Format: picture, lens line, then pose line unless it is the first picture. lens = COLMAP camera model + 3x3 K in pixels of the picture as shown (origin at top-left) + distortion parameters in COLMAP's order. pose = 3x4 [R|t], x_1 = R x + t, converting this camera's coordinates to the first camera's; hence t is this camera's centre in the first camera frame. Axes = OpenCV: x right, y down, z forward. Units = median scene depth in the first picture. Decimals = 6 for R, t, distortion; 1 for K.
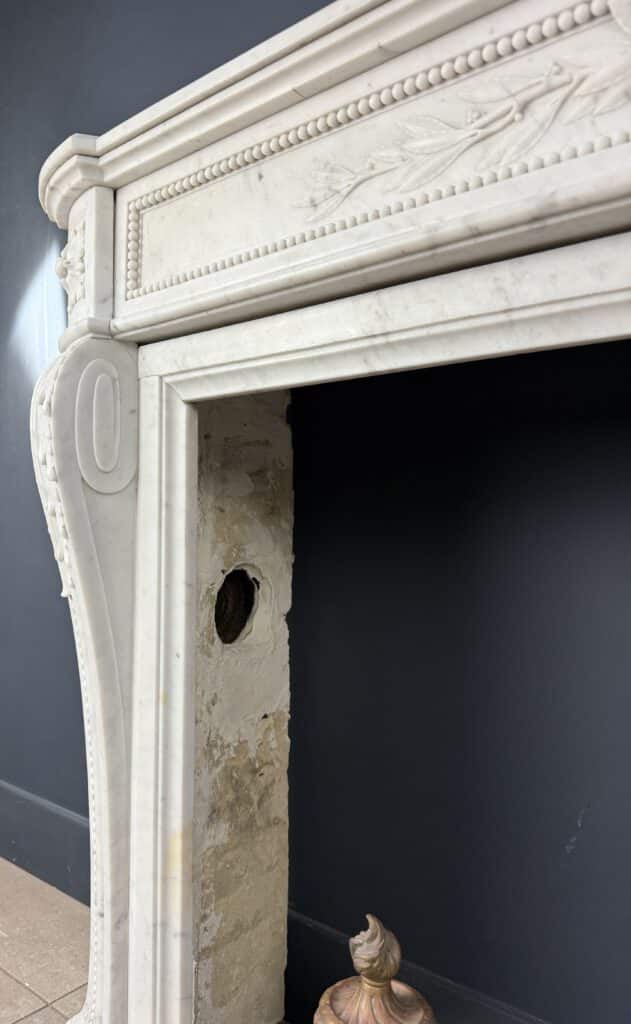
lens RADIAL K [[677.5, 0, 315.5], [0, 677.5, 512.0], [0, 0, 1]] dist [-0.008236, -0.030732]
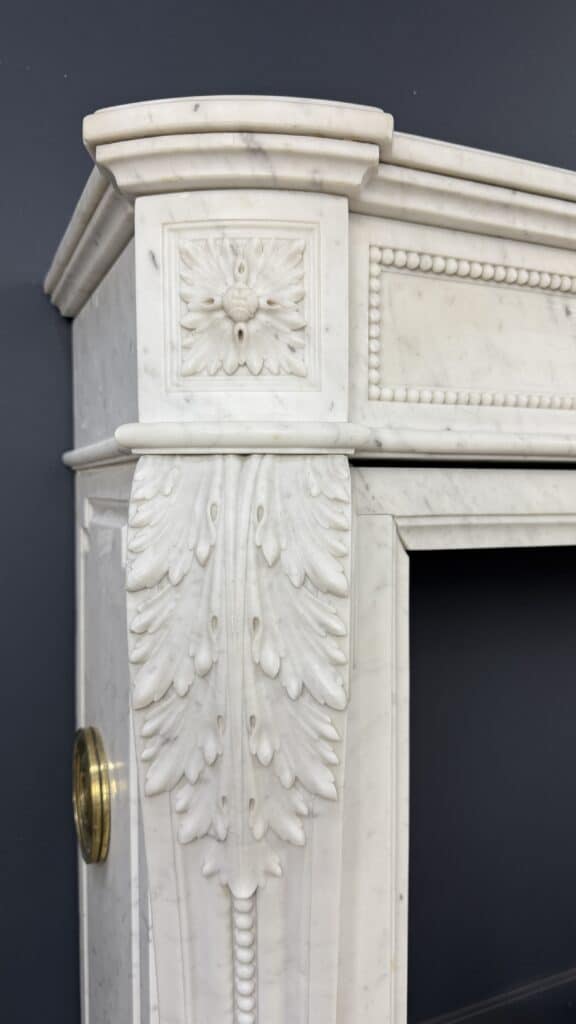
lens RADIAL K [[720.5, 0, 276.7], [0, 720.5, 514.7], [0, 0, 1]] dist [0.090377, -0.178012]
pose [[0.495690, -0.033985, 0.867834, -1.101664], [-0.015888, 0.998712, 0.048185, -0.276659], [-0.868354, -0.037673, 0.494512, 0.858330]]
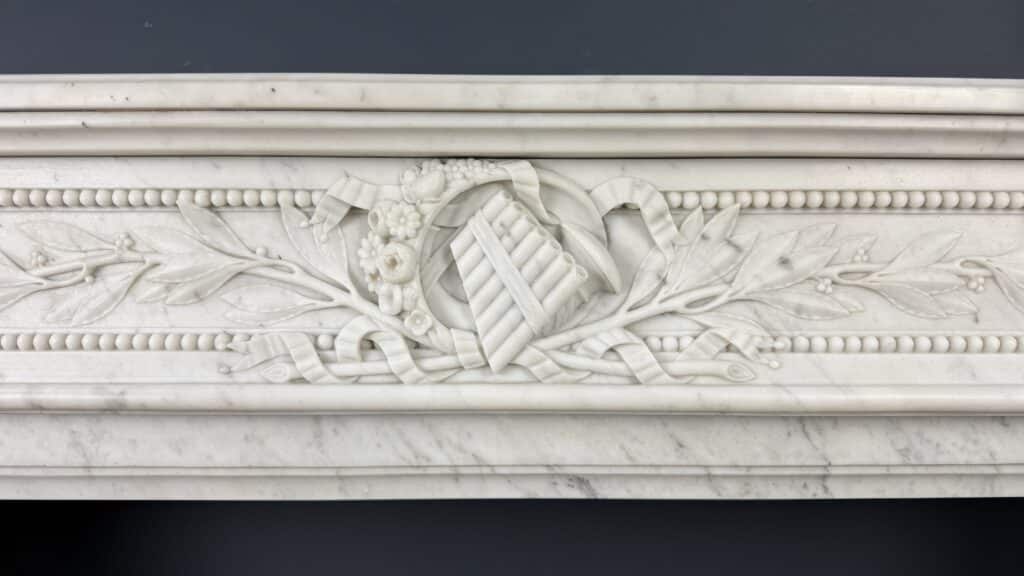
lens RADIAL K [[720.5, 0, 512.0], [0, 720.5, 288.0], [0, 0, 1]] dist [0.090377, -0.178012]
pose [[0.799350, -0.031443, 0.600042, 0.125826], [-0.006397, 0.998128, 0.060825, -0.489166], [-0.600831, -0.052459, 0.797653, -0.121867]]
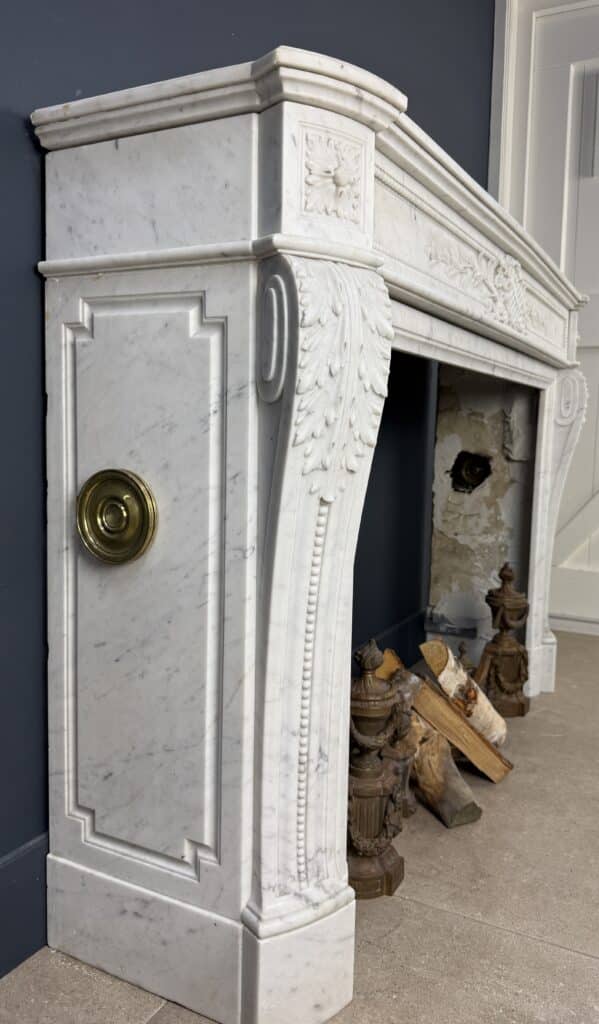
lens RADIAL K [[761.1, 0, 317.8], [0, 761.1, 498.2], [0, 0, 1]] dist [0.120357, -0.246792]
pose [[-0.159766, -0.098634, 0.982215, -1.966328], [-0.046136, 0.994655, 0.092379, 0.019143], [-0.986076, -0.030556, -0.163463, 1.534040]]
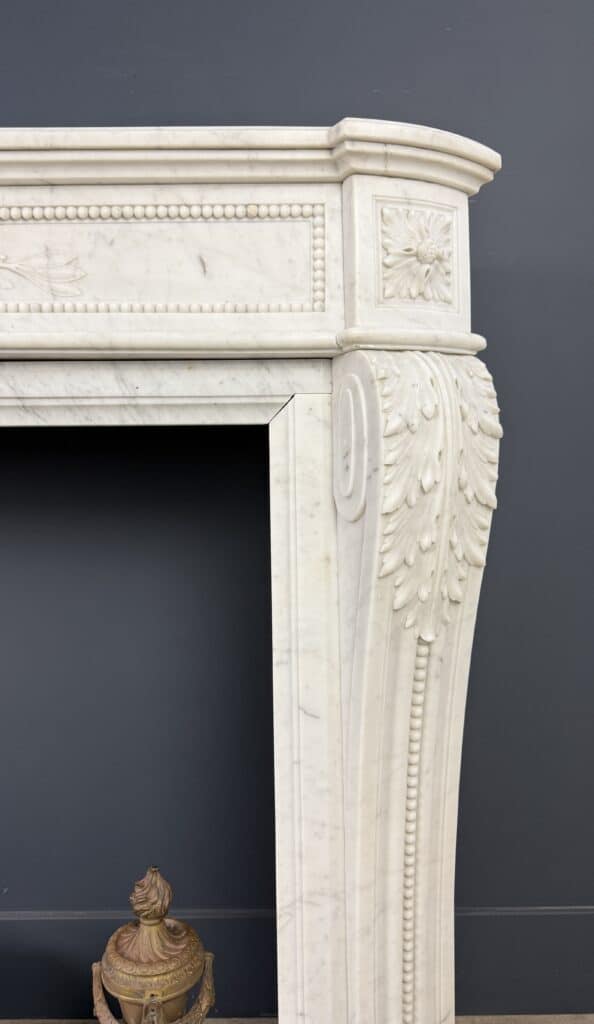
lens RADIAL K [[754.1, 0, 285.1], [0, 754.1, 496.4], [0, 0, 1]] dist [0.079900, -0.158579]
pose [[0.799807, -0.028676, 0.599572, 0.699403], [0.003558, 0.999067, 0.043036, -0.136705], [-0.600247, -0.032288, 0.799163, -1.136722]]
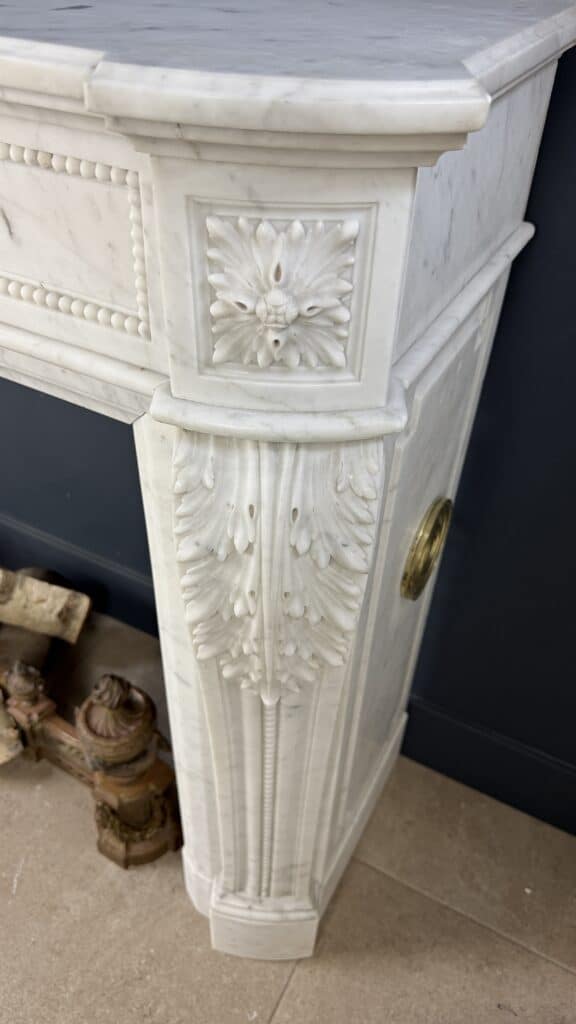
lens RADIAL K [[735.8, 0, 288.0], [0, 735.8, 512.0], [0, 0, 1]] dist [0.115701, -0.252290]
pose [[0.987243, -0.079316, 0.138060, 1.509277], [-0.034693, 0.739104, 0.672697, -0.786246], [-0.155396, -0.668905, 0.726923, -0.914668]]
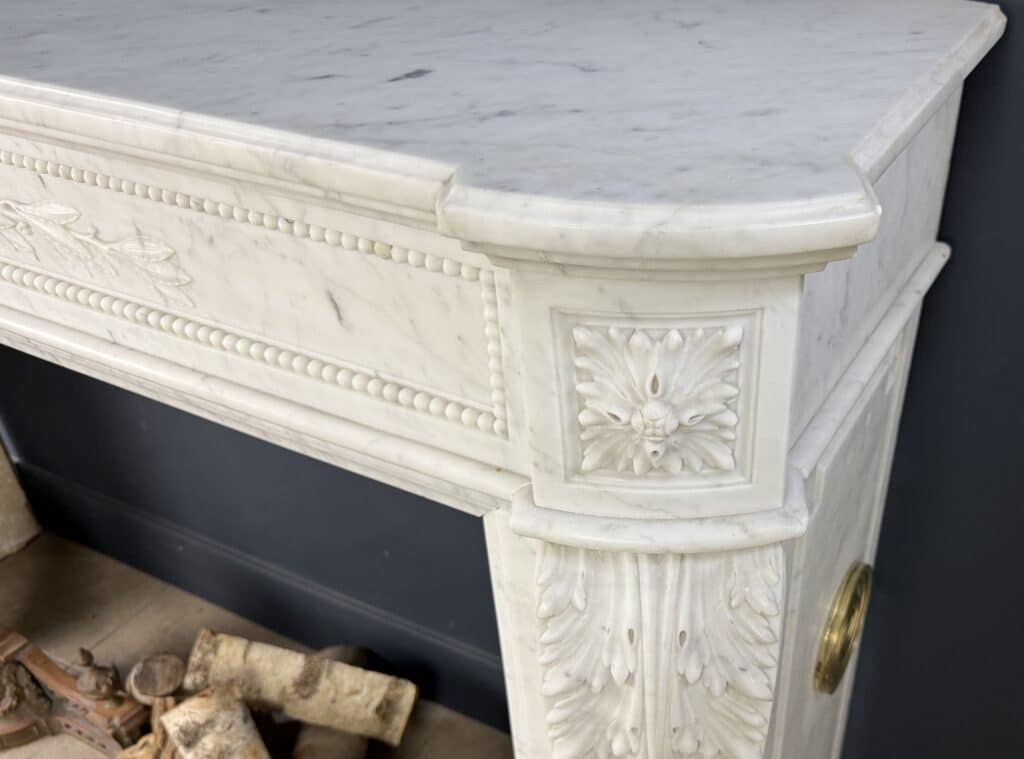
lens RADIAL K [[963.5, 0, 674.8], [0, 963.5, 443.0], [0, 0, 1]] dist [0.166502, -0.413761]
pose [[0.981939, -0.103947, 0.158082, 1.497756], [-0.014174, 0.792784, 0.609338, -0.929468], [-0.188664, -0.600573, 0.776992, -0.920566]]
